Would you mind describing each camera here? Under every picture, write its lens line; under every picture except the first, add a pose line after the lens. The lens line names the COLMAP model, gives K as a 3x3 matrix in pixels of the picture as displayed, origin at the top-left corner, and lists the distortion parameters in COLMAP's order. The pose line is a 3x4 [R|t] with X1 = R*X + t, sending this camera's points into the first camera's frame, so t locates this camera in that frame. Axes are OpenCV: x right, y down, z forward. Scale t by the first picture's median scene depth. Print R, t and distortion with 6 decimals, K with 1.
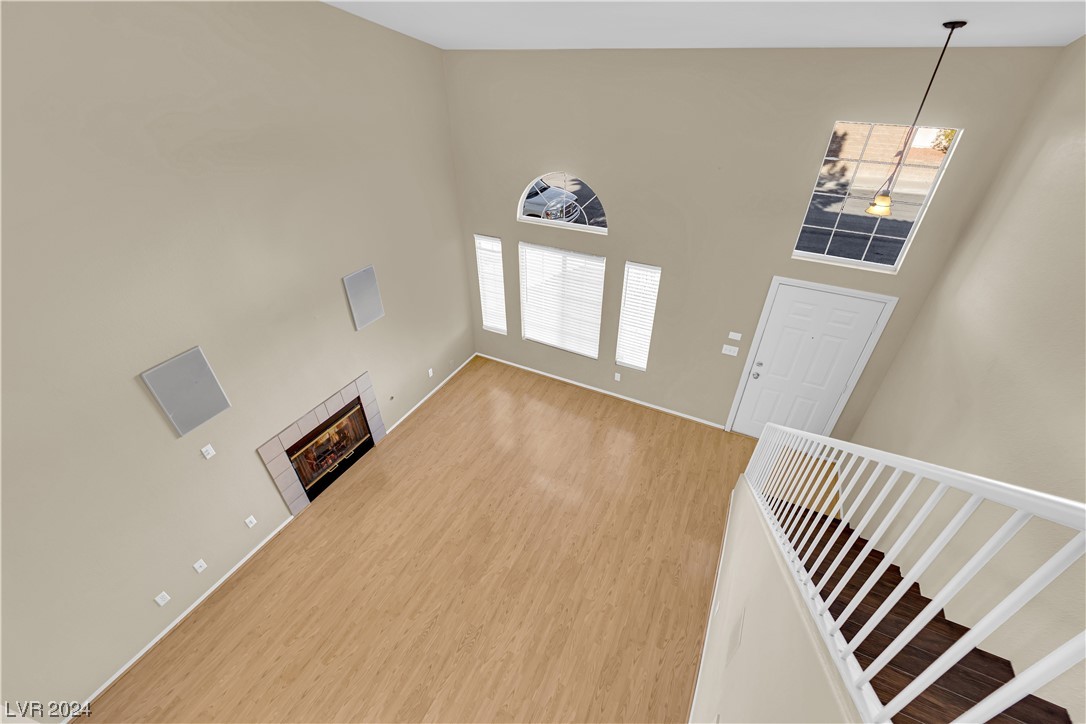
lens RADIAL K [[437.8, 0, 548.1], [0, 437.8, 354.7], [0, 0, 1]] dist [-0.012520, -0.001941]
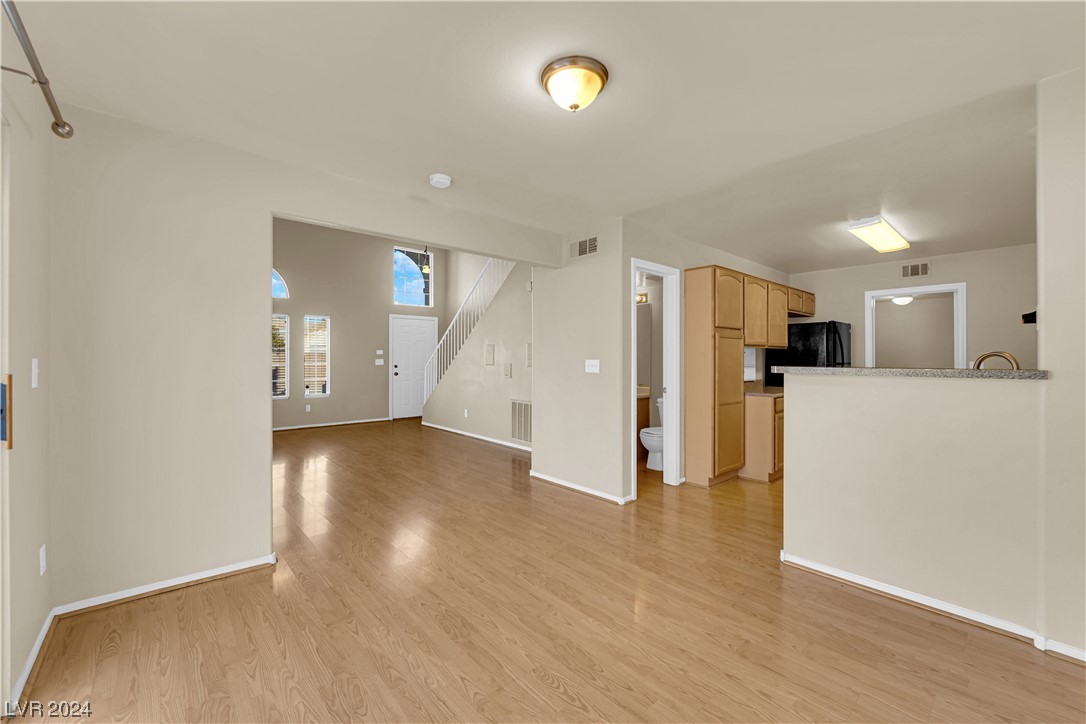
lens RADIAL K [[437.8, 0, 543.7], [0, 437.8, 361.3], [0, 0, 1]] dist [-0.012520, -0.001941]
pose [[0.374701, -0.005237, 0.927131, -1.126258], [0.524694, 0.825642, -0.207392, 0.822072], [-0.764392, 0.564170, 0.312116, -0.041005]]
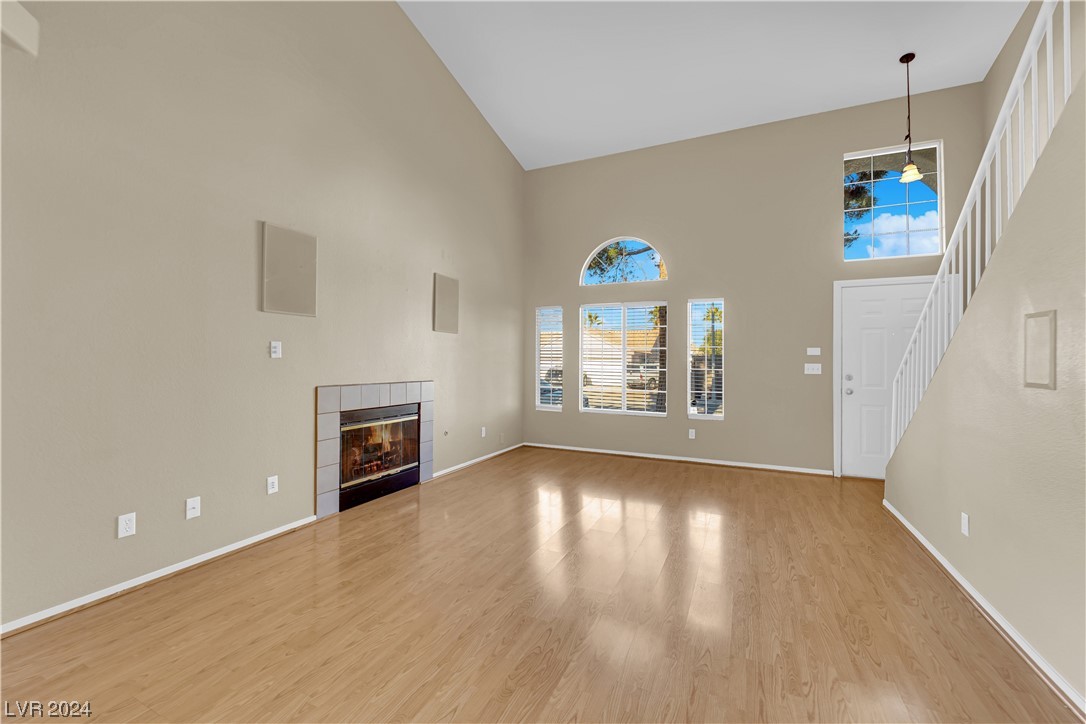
lens RADIAL K [[437.8, 0, 548.1], [0, 437.8, 353.1], [0, 0, 1]] dist [-0.012520, -0.001941]
pose [[0.999400, 0.008956, 0.033447, -0.243030], [0.012171, 0.813475, -0.581472, 0.619622], [-0.032416, 0.581530, 0.812879, 0.256796]]
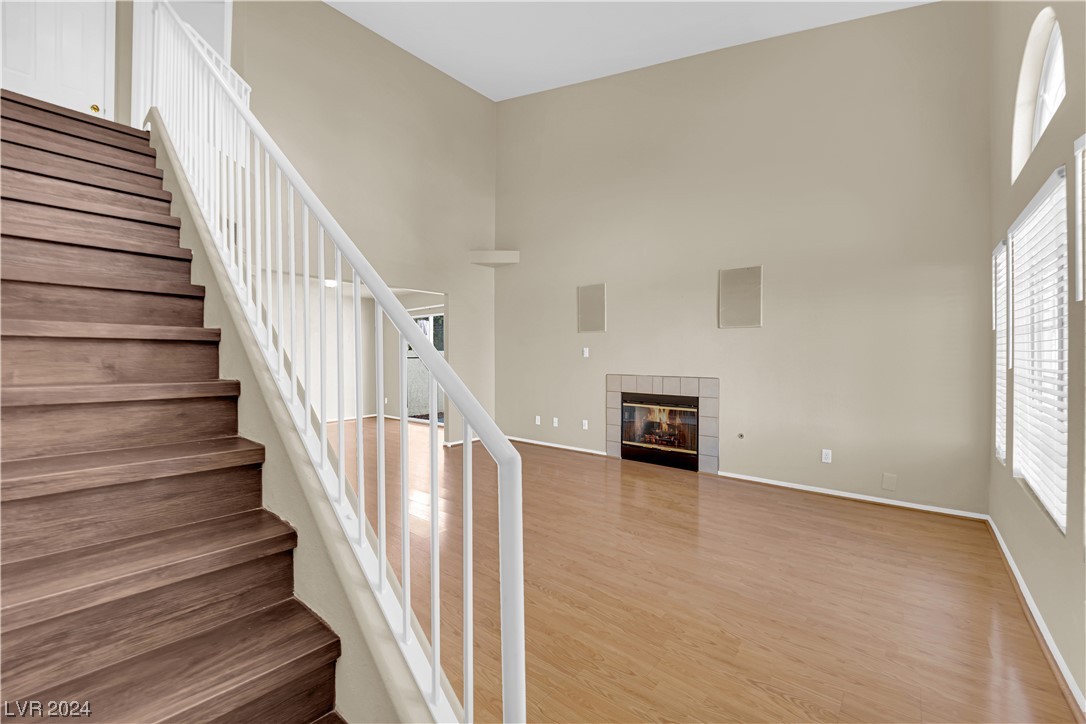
lens RADIAL K [[437.8, 0, 536.0], [0, 437.8, 358.4], [0, 0, 1]] dist [-0.012520, -0.001941]
pose [[-0.251367, 0.008525, -0.967854, 0.670687], [-0.544760, 0.825293, 0.148752, 0.088490], [0.800032, 0.564640, -0.202808, 1.014713]]
